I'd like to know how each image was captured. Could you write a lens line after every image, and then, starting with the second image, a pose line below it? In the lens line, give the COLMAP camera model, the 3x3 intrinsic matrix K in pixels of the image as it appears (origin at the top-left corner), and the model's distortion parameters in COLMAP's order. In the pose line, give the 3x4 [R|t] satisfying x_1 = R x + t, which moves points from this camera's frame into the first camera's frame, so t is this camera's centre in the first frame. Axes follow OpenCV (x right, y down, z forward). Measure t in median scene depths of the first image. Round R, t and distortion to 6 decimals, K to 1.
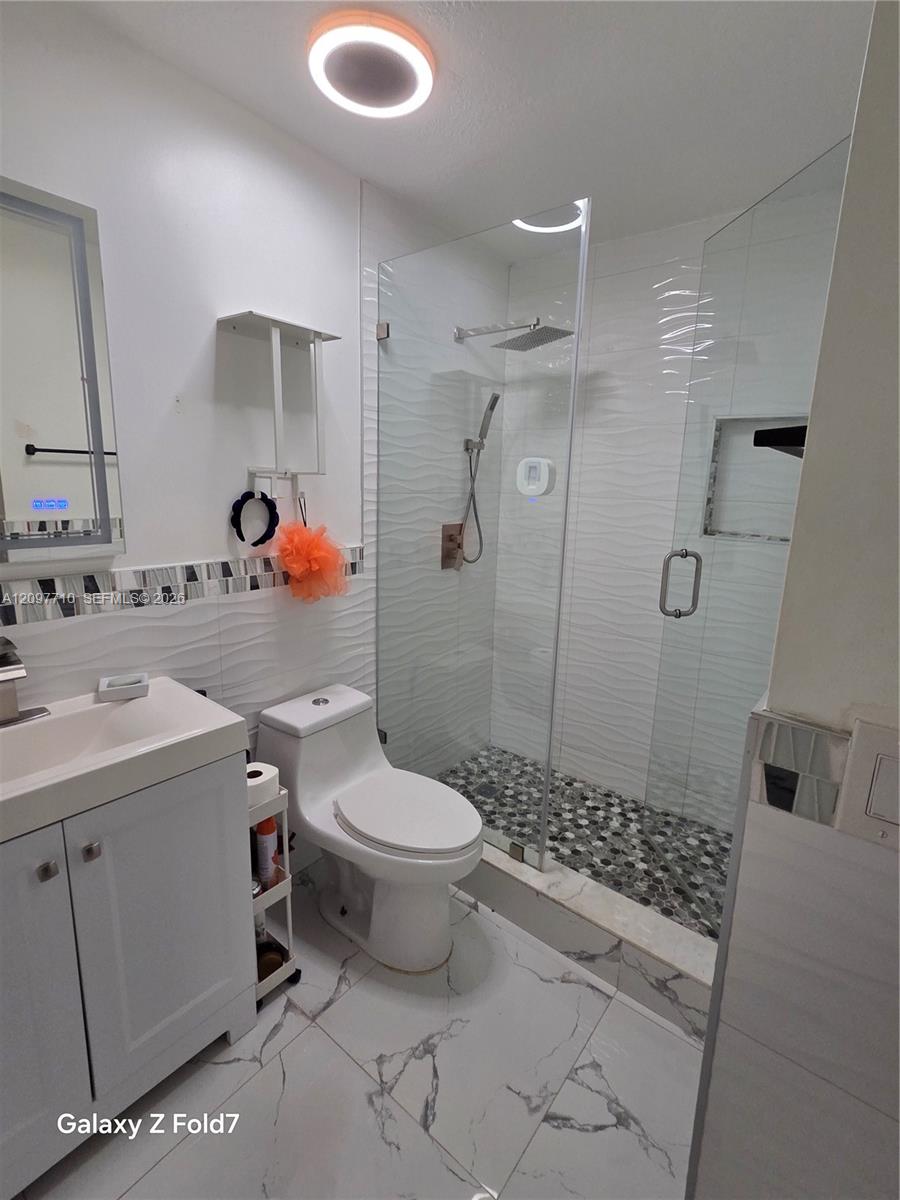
lens RADIAL K [[545.3, 0, 447.5], [0, 545.3, 593.1], [0, 0, 1]] dist [0.000379, -0.002266]
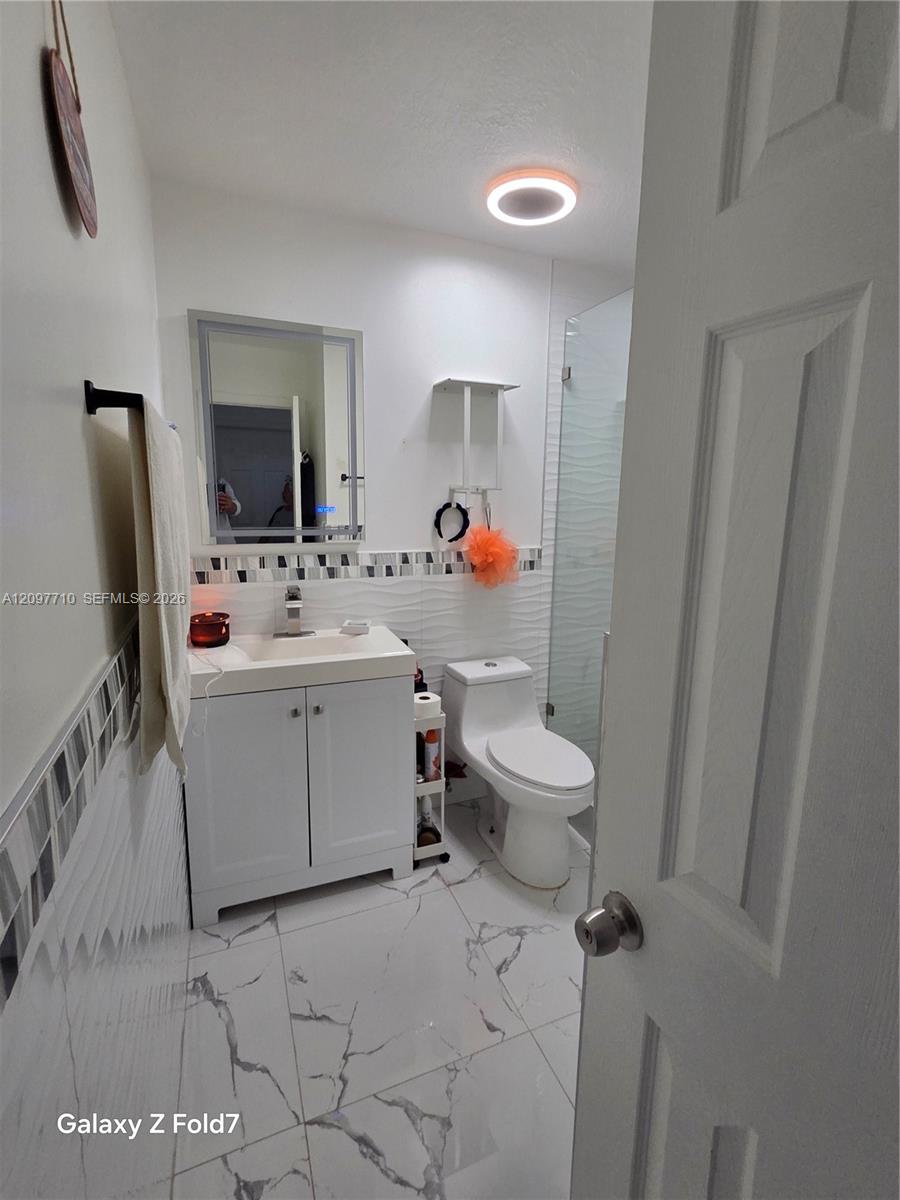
lens RADIAL K [[545.3, 0, 454.9], [0, 545.3, 596.3], [0, 0, 1]] dist [0.000379, -0.002266]
pose [[0.876125, 0.075692, -0.476104, 0.340752], [-0.088860, 0.996031, -0.005168, 0.059246], [0.473823, 0.046835, 0.879374, -0.214338]]
